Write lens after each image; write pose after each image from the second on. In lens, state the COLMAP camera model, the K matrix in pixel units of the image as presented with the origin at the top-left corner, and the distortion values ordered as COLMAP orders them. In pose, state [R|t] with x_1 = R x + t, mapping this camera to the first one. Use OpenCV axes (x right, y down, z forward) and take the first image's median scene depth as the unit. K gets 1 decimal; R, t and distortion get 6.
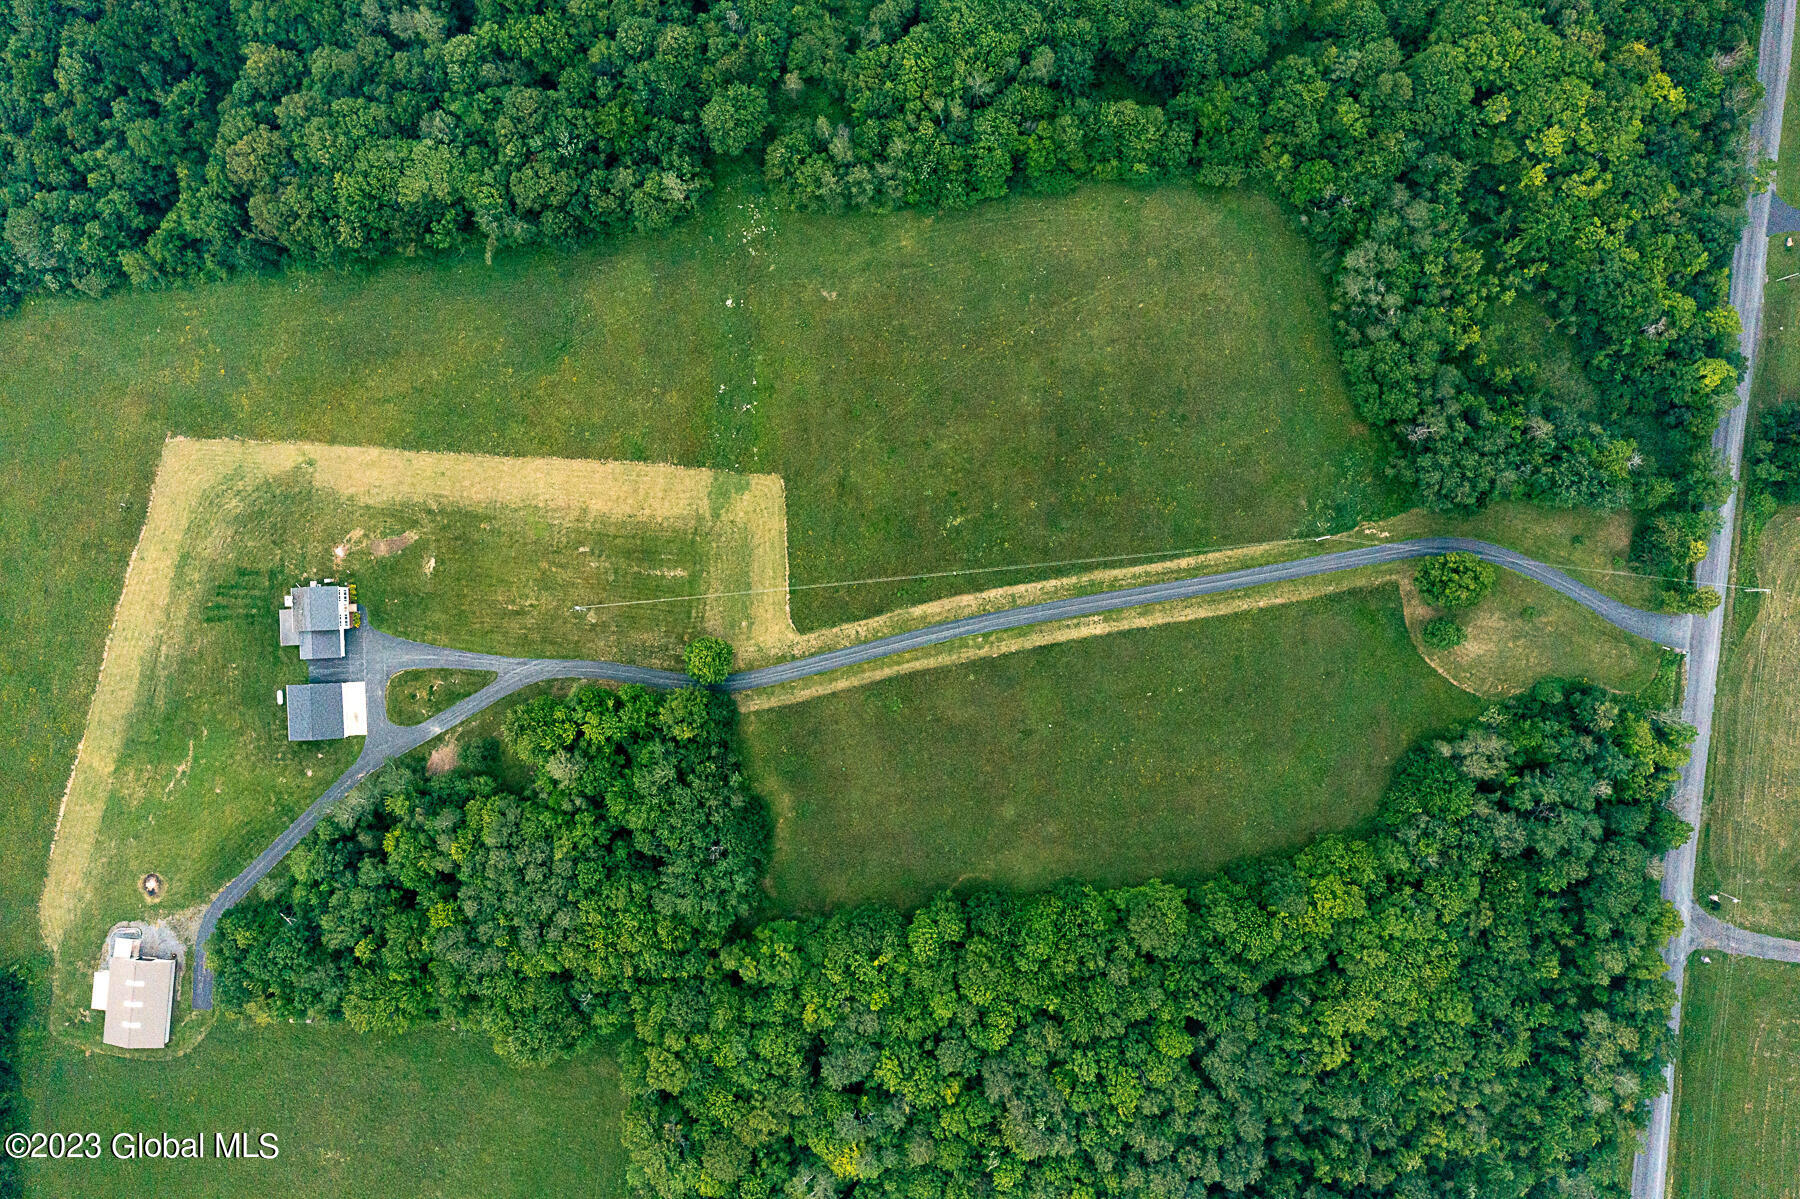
lens RADIAL K [[1442.1, 0, 900.0], [0, 1442.1, 599.5], [0, 0, 1]] dist [-0.004788, 0.007302]
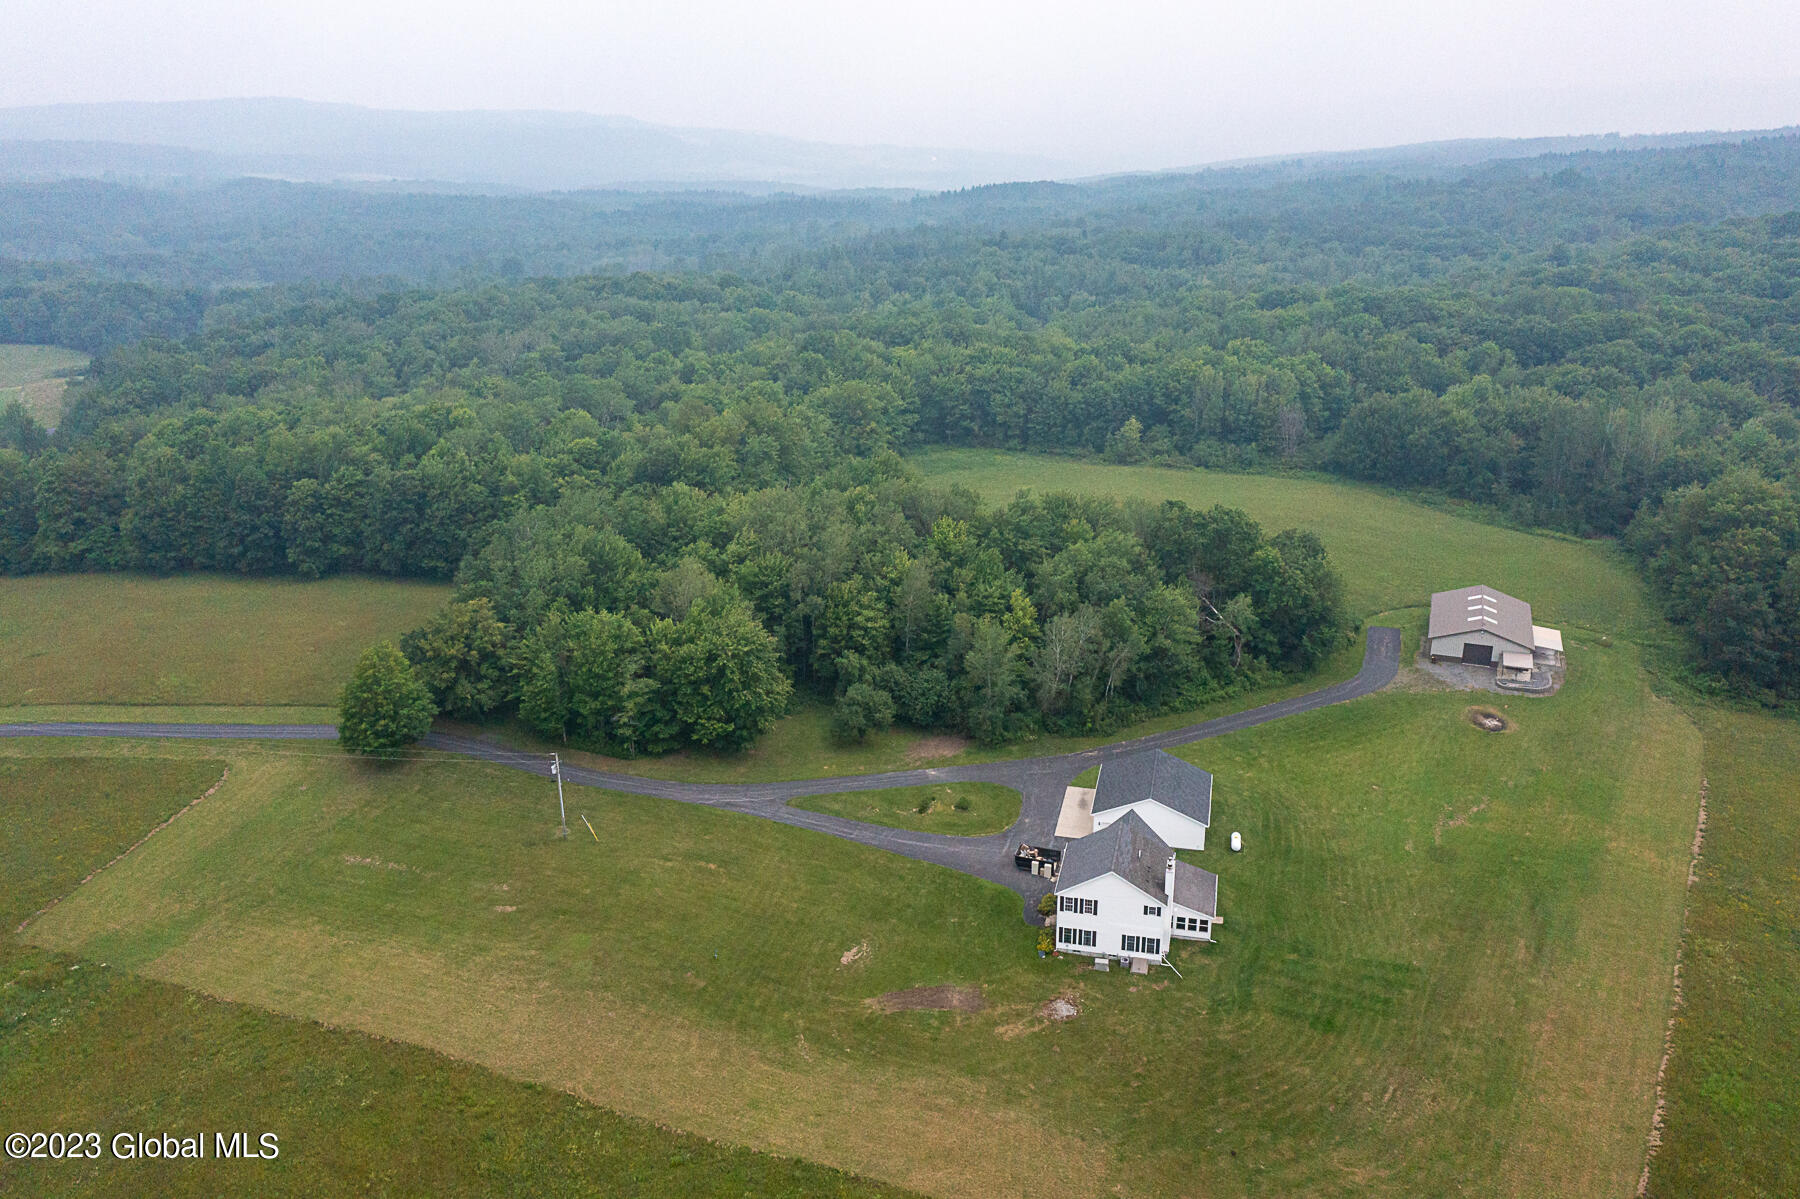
lens RADIAL K [[1440.7, 0, 900.8], [0, 1440.7, 602.0], [0, 0, 1]] dist [-0.003130, 0.011872]
pose [[-0.961743, -0.068809, 0.265172, -0.445270], [0.272985, -0.322035, 0.906517, -0.370970], [0.023018, 0.944224, 0.328499, 0.766306]]
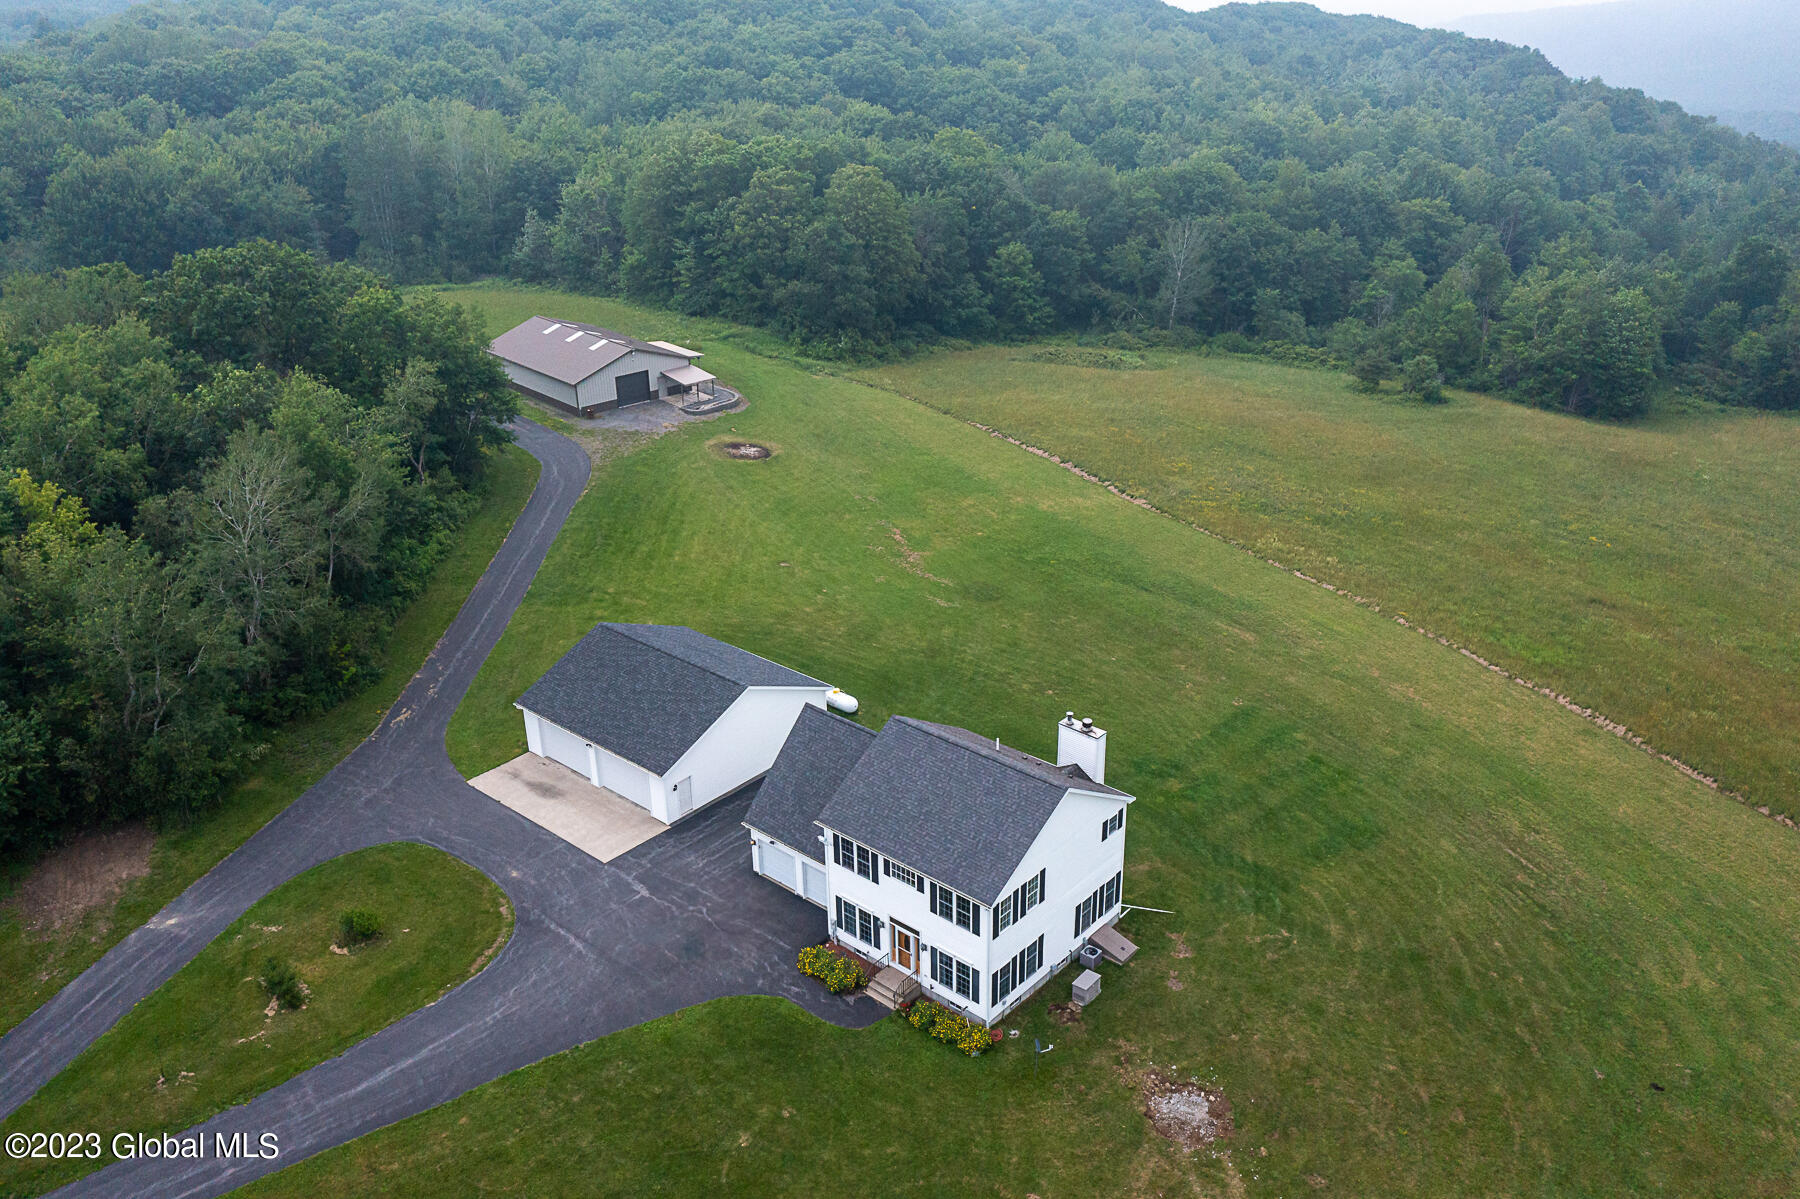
lens RADIAL K [[1439.7, 0, 900.0], [0, 1439.7, 599.5], [0, 0, 1]] dist [0.001685, -0.002075]
pose [[-0.690444, 0.325773, -0.645878, -0.275497], [-0.722373, -0.263273, 0.639426, -0.103125], [0.038266, 0.908052, 0.417105, 0.876043]]
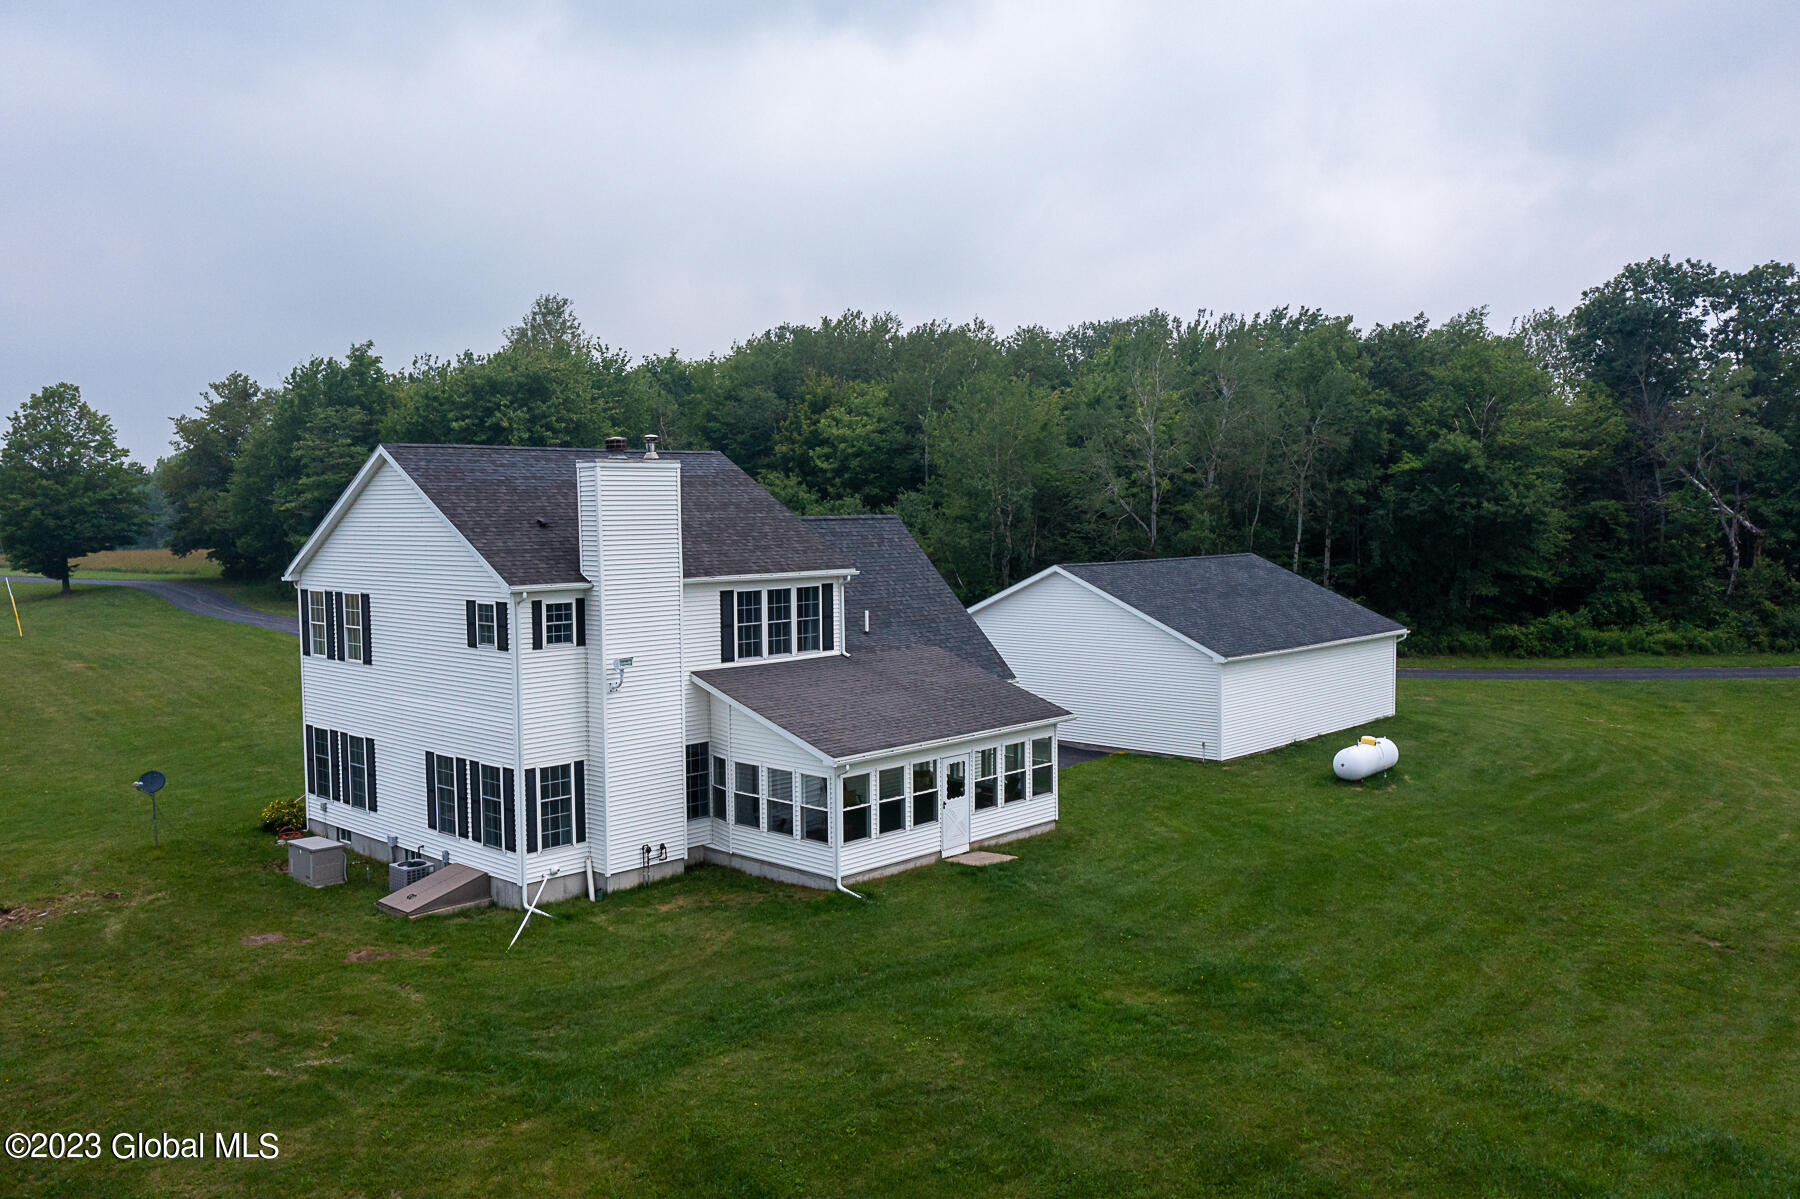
lens RADIAL K [[1442.1, 0, 900.0], [0, 1442.1, 599.5], [0, 0, 1]] dist [-0.004788, 0.007302]
pose [[-0.687820, -0.015617, 0.725713, -0.495505], [0.725697, -0.037300, 0.687002, -0.050800], [0.016340, 0.999182, 0.036989, 0.981466]]
